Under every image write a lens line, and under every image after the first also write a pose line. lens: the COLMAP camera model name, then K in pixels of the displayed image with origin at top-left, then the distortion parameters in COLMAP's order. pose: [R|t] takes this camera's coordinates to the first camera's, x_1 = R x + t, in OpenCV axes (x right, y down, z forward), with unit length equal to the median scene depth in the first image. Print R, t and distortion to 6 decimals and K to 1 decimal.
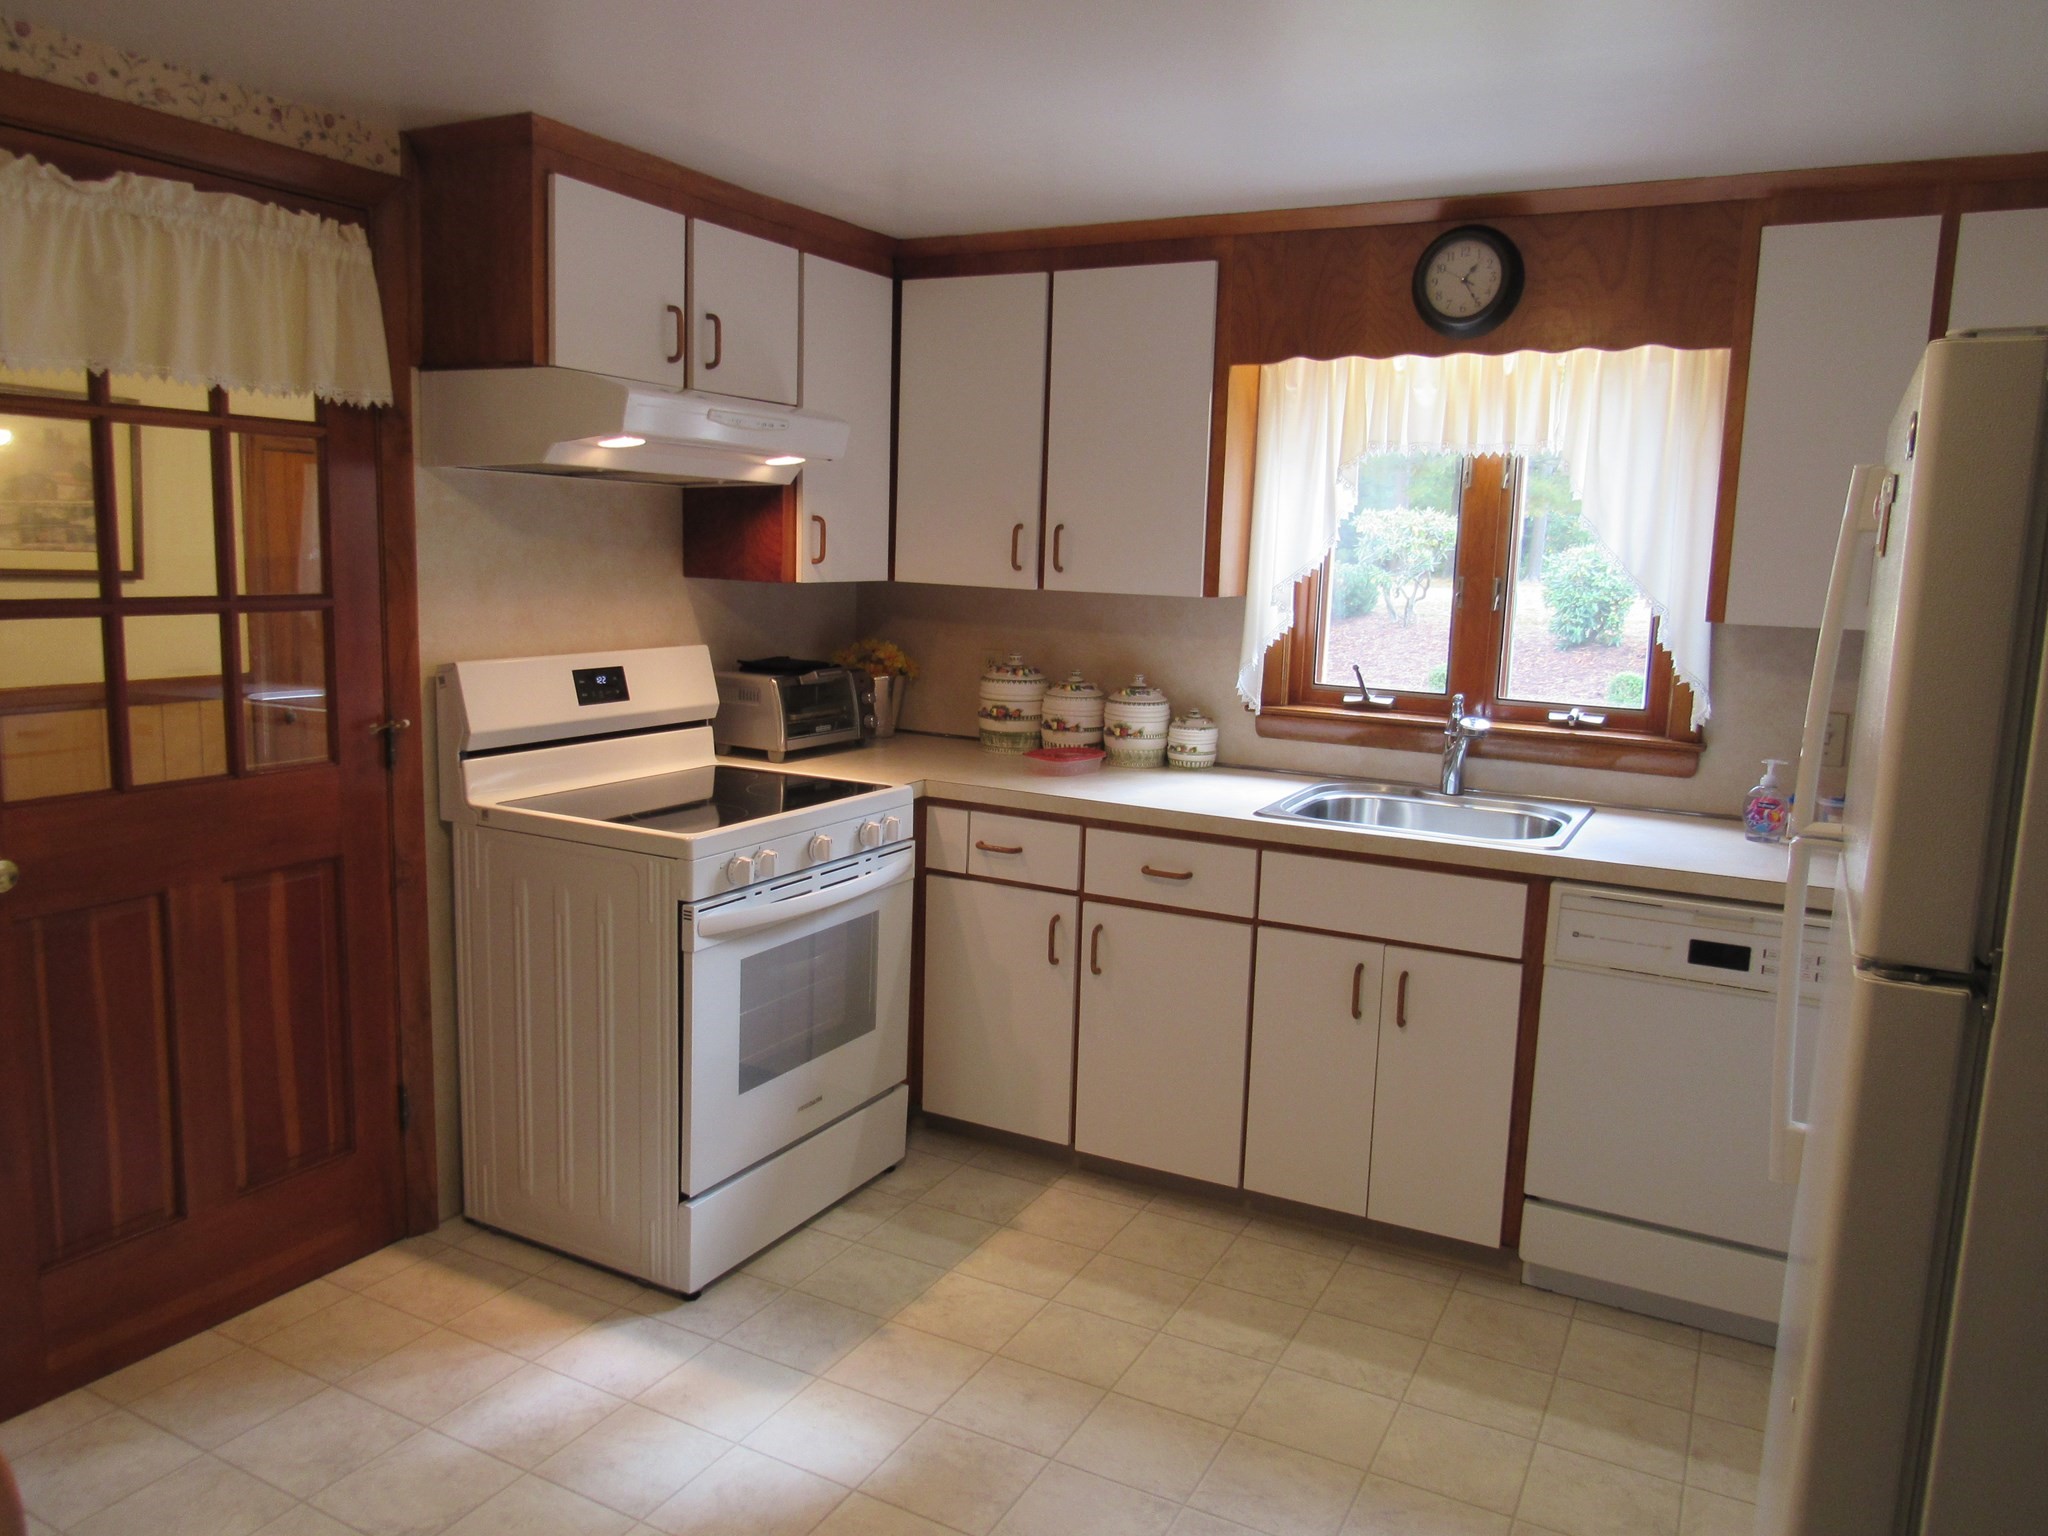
lens RADIAL K [[1489.3, 0, 1021.3], [0, 1489.3, 767.9], [0, 0, 1]] dist [-0.022185, 0.018021]
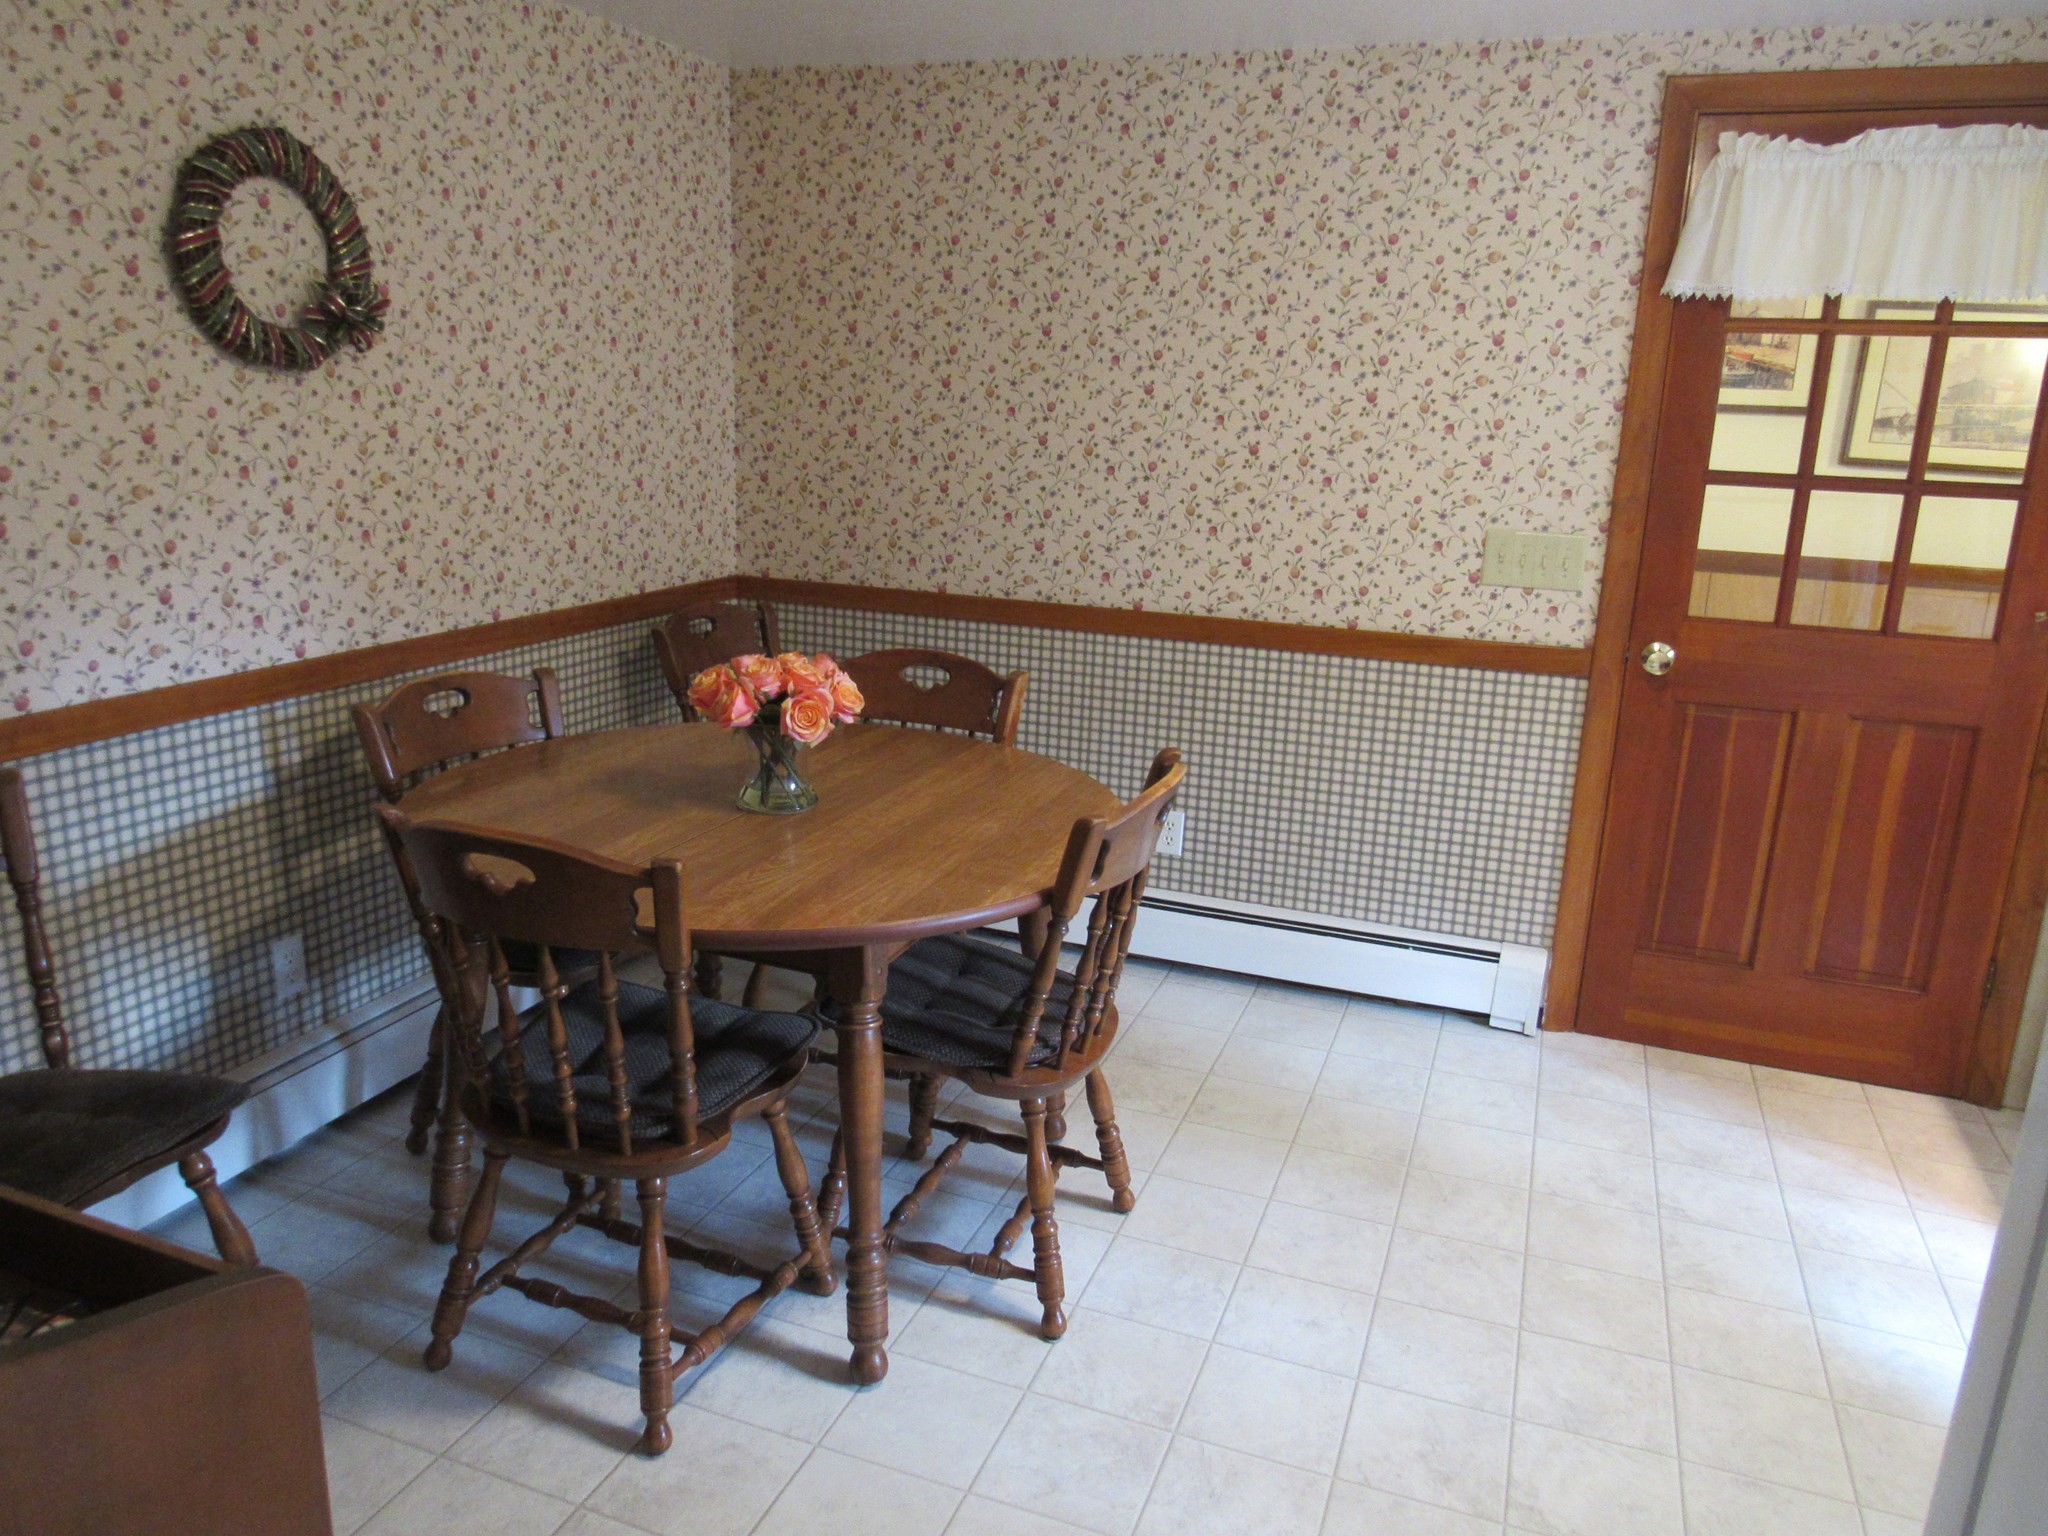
lens RADIAL K [[1489.3, 0, 1018.3], [0, 1489.3, 772.3], [0, 0, 1]] dist [-0.022185, 0.018021]
pose [[0.136333, 0.214885, -0.967077, 0.544714], [-0.180355, 0.965262, 0.189056, 0.013661], [0.974108, 0.148643, 0.170352, 0.145800]]
